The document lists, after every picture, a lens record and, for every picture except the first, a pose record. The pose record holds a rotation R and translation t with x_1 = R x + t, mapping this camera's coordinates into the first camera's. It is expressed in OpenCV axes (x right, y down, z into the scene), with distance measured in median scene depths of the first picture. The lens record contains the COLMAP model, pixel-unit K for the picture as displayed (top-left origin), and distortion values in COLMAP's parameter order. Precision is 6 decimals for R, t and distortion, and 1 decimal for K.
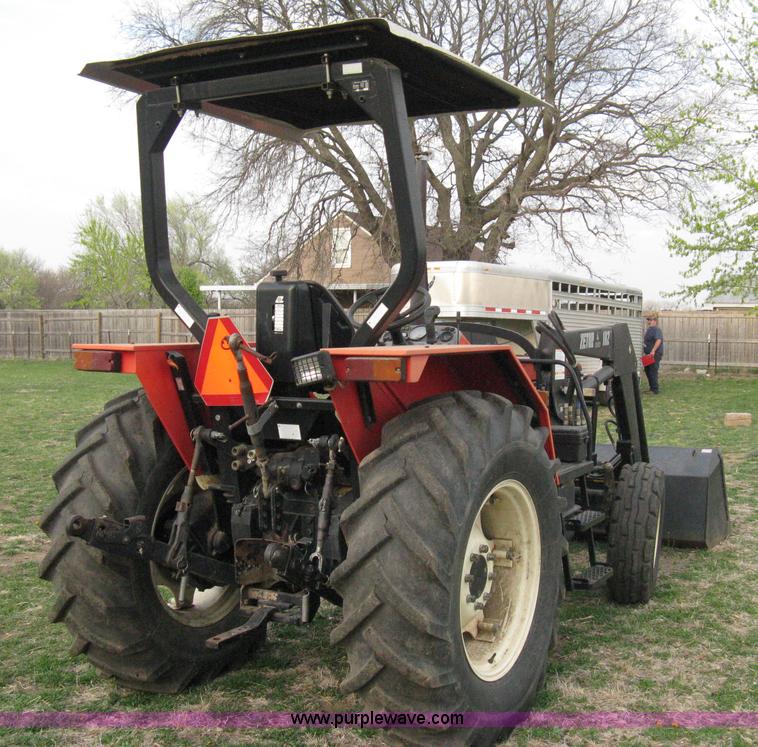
lens RADIAL K [[1051.2, 0, 379.0], [0, 1051.2, 373.5], [0, 0, 1]] dist [-0.174370, 0.130974]
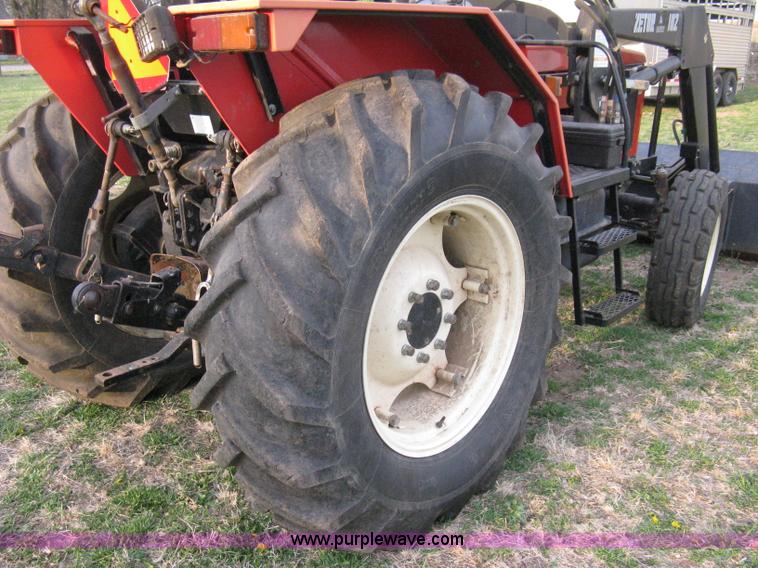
lens RADIAL K [[757.4, 0, 379.0], [0, 757.4, 284.0], [0, 0, 1]] dist [-0.192004, 0.217212]
pose [[0.975411, 0.060323, -0.211975, 0.167561], [-0.002325, 0.964575, 0.263797, 0.021999], [0.220379, -0.256818, 0.940998, 0.451077]]
